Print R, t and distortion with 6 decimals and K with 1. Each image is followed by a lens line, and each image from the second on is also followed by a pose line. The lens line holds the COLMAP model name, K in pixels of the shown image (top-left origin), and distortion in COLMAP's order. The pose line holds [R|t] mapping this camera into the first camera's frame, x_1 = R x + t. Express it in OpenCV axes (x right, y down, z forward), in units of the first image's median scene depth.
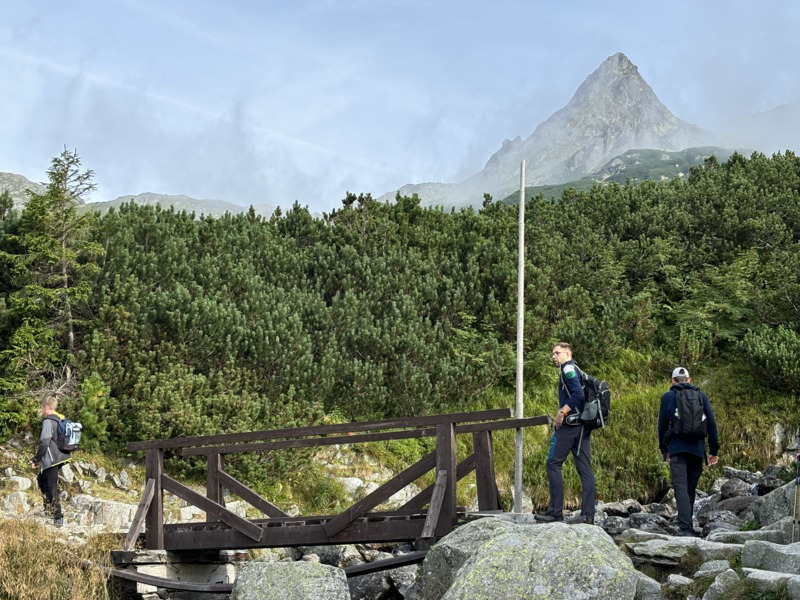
lens RADIAL K [[1195.6, 0, 401.7], [0, 1195.6, 295.4], [0, 0, 1]] dist [0.175275, 0.000000]
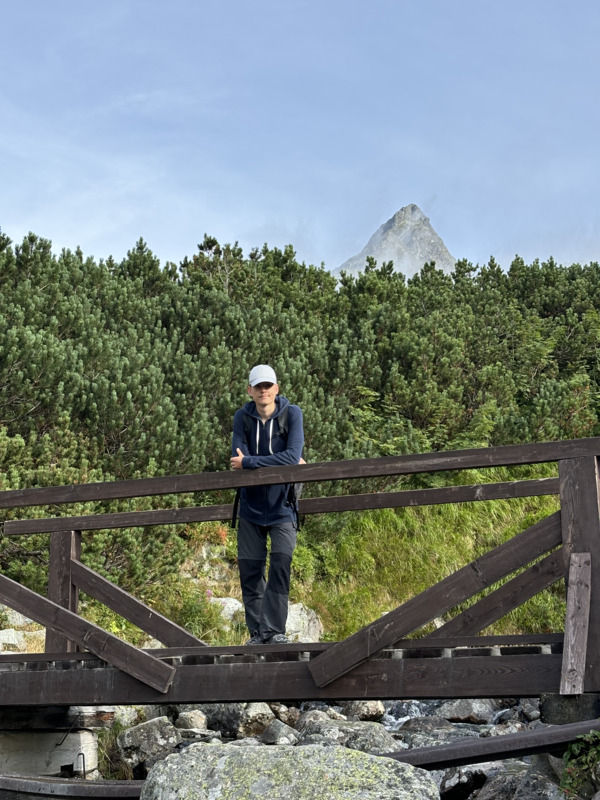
lens RADIAL K [[1195.6, 0, 296.2], [0, 1195.6, 404.9], [0, 0, 1]] dist [0.175275, 0.000000]
pose [[0.995403, 0.036714, 0.088457, -0.066855], [-0.034294, 0.998999, -0.028725, 0.057140], [-0.089423, 0.025560, 0.995666, 0.289866]]
